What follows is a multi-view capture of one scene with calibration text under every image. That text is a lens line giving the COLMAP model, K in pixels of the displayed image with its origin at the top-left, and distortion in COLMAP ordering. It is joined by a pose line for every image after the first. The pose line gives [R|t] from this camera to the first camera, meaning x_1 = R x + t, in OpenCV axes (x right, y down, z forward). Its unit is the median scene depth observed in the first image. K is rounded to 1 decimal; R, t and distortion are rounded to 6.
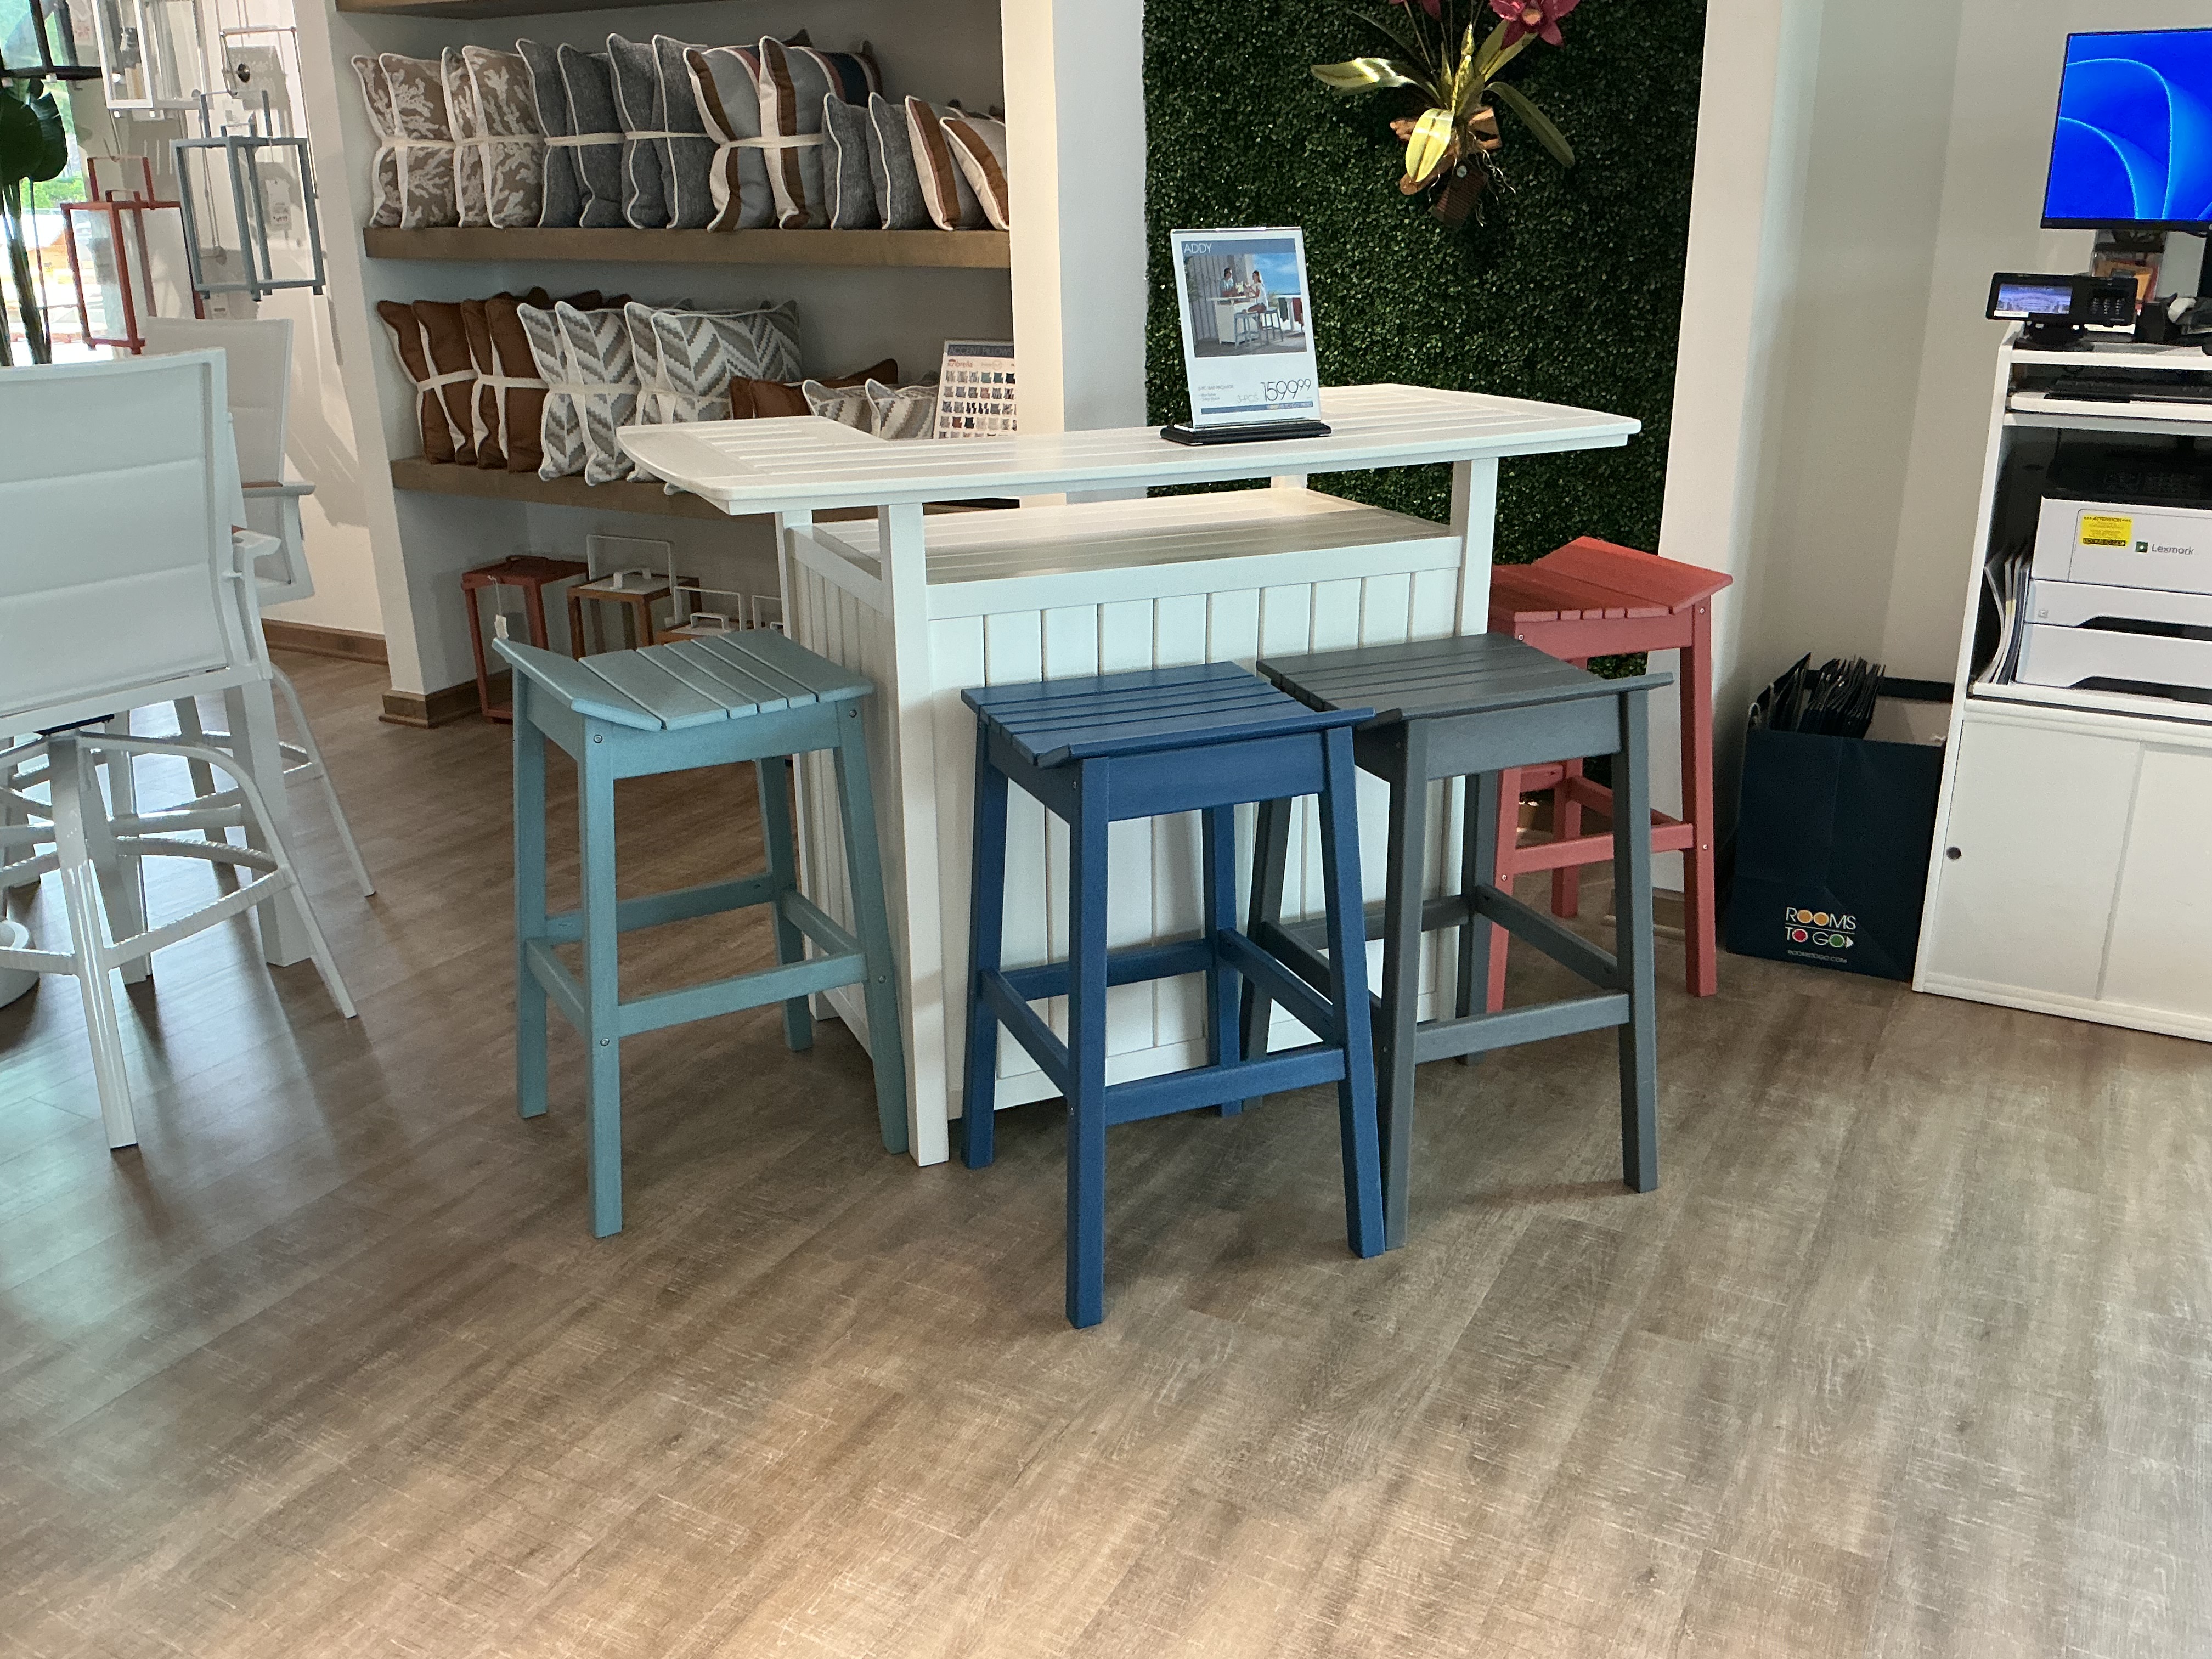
lens RADIAL K [[1828.8, 0, 1109.1], [0, 1828.8, 823.7], [0, 0, 1]] dist [0.027024, -0.063656]
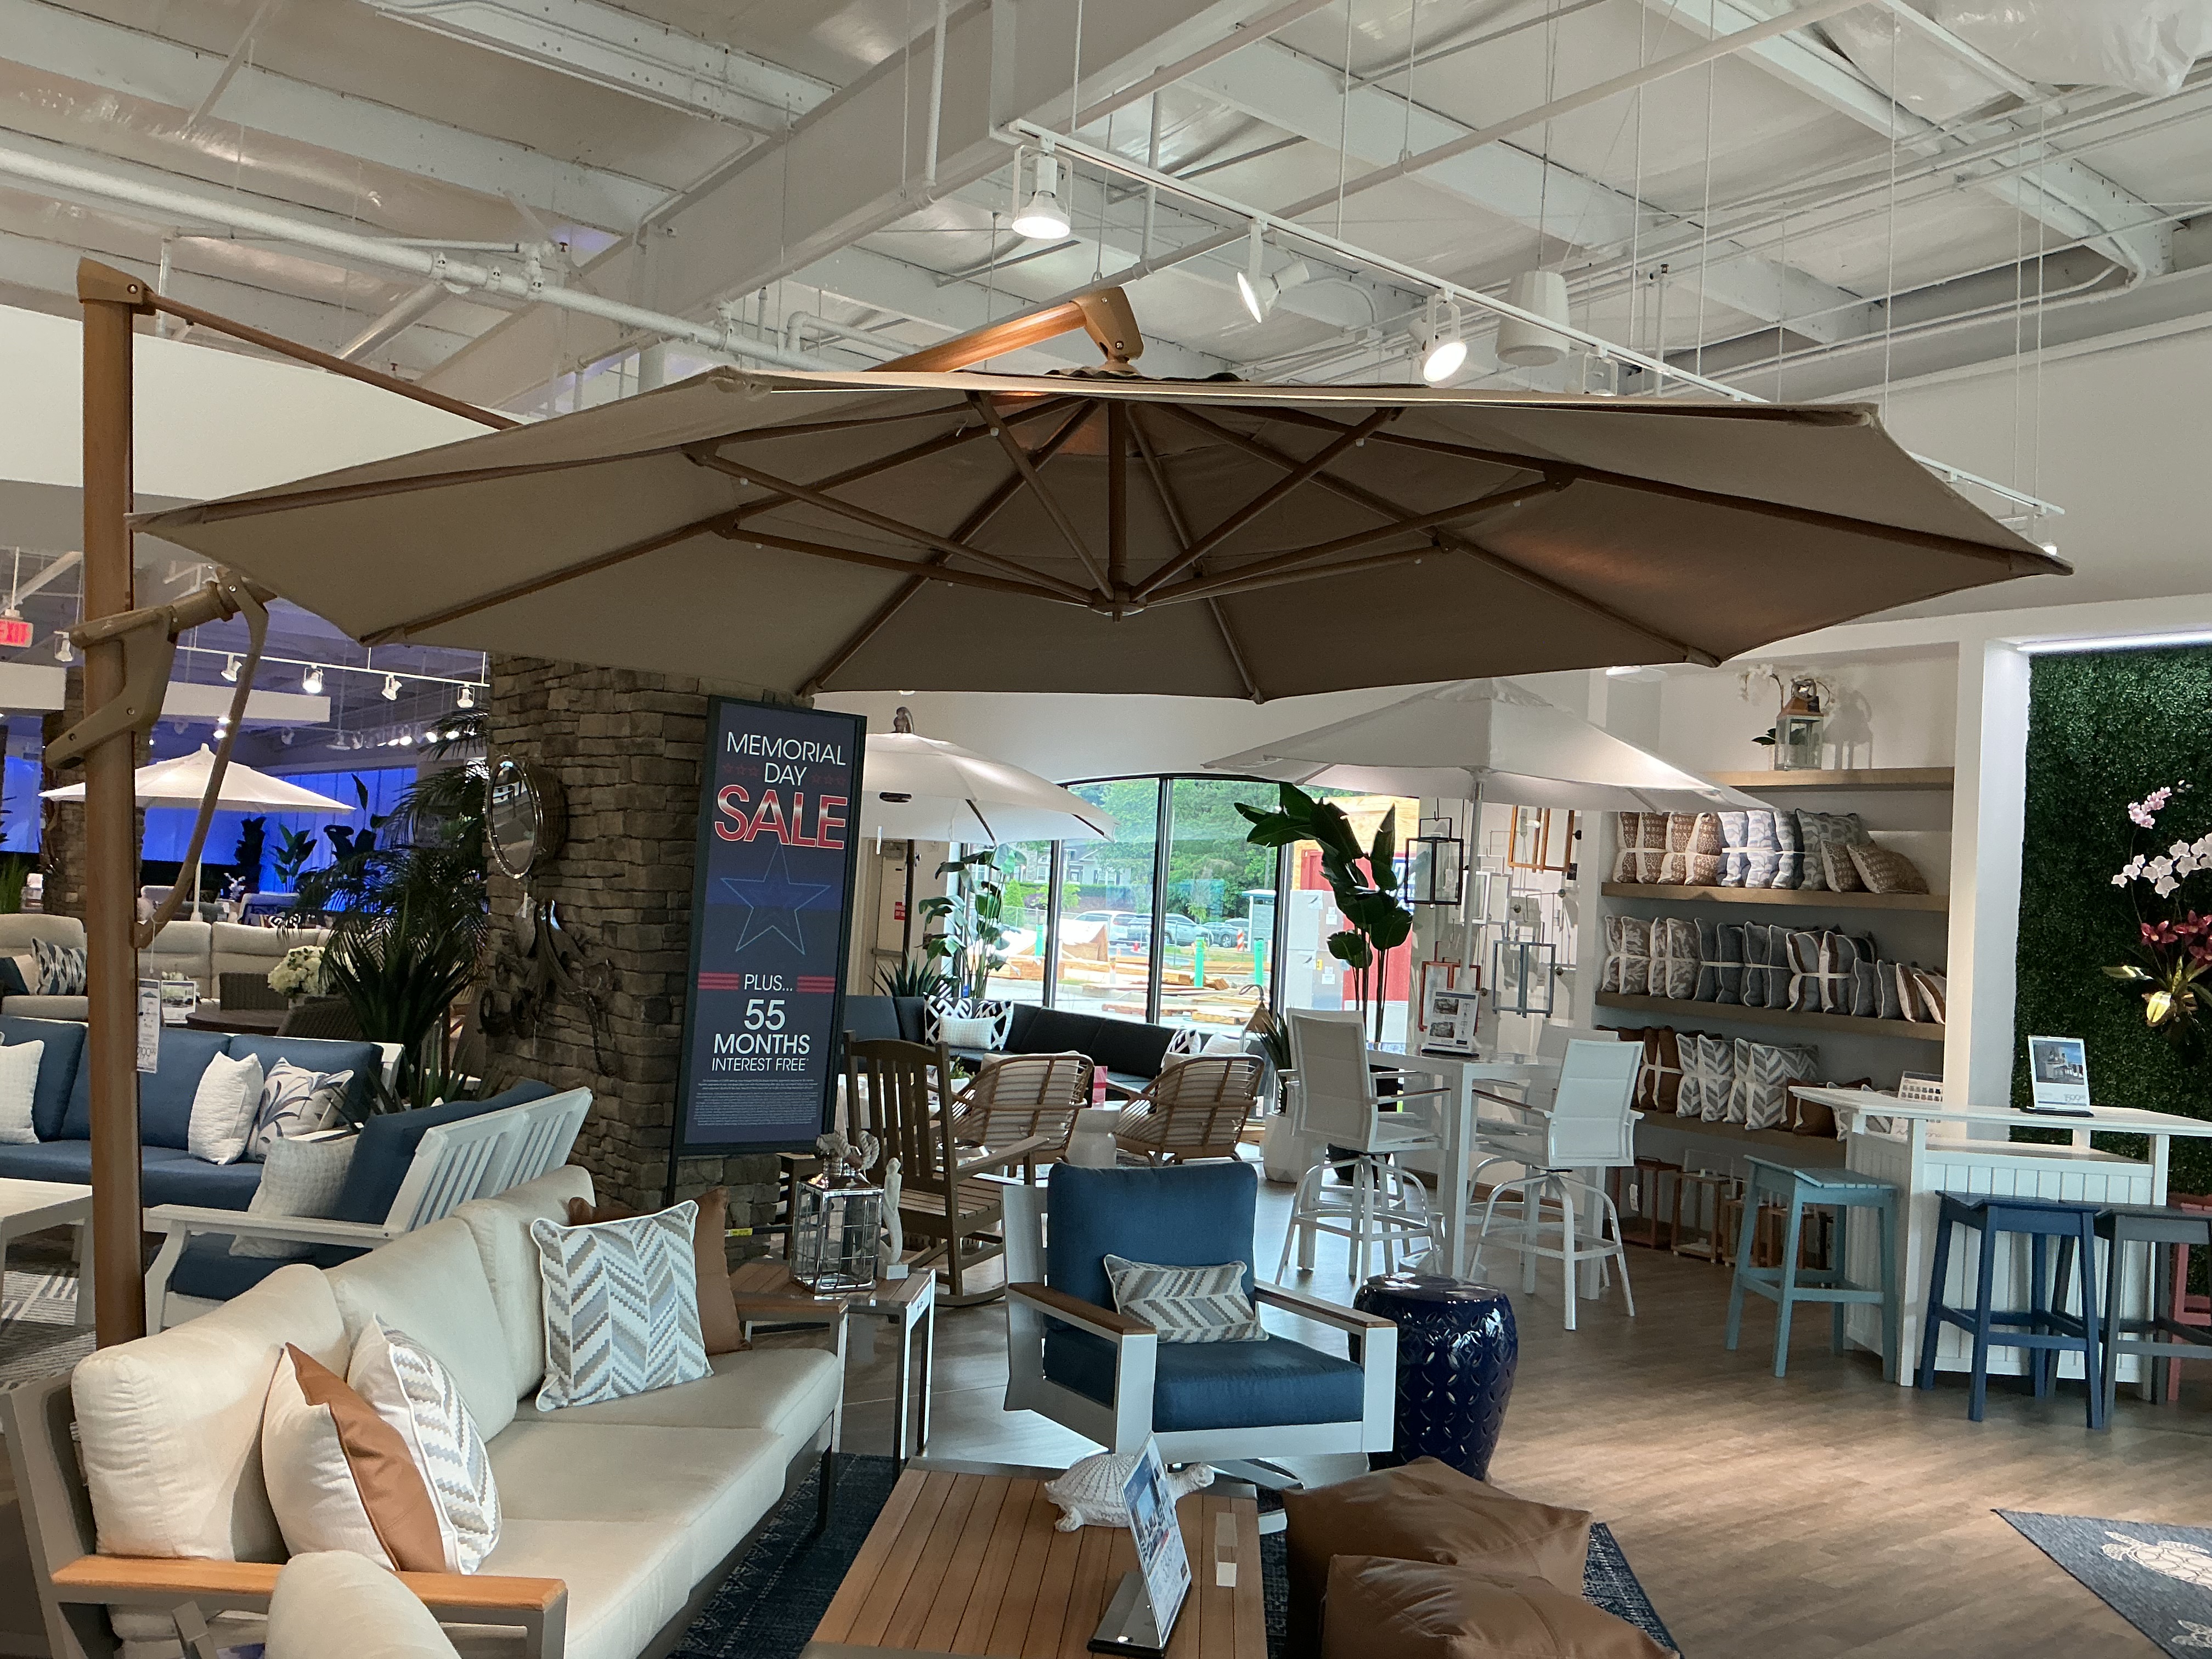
lens RADIAL K [[1828.8, 0, 1099.3], [0, 1828.8, 829.5], [0, 0, 1]] dist [0.027024, -0.063656]
pose [[0.904556, 0.049986, -0.423414, -0.051863], [-0.205585, 0.921161, -0.330450, 0.392007], [0.373515, 0.385958, 0.843518, -1.312692]]
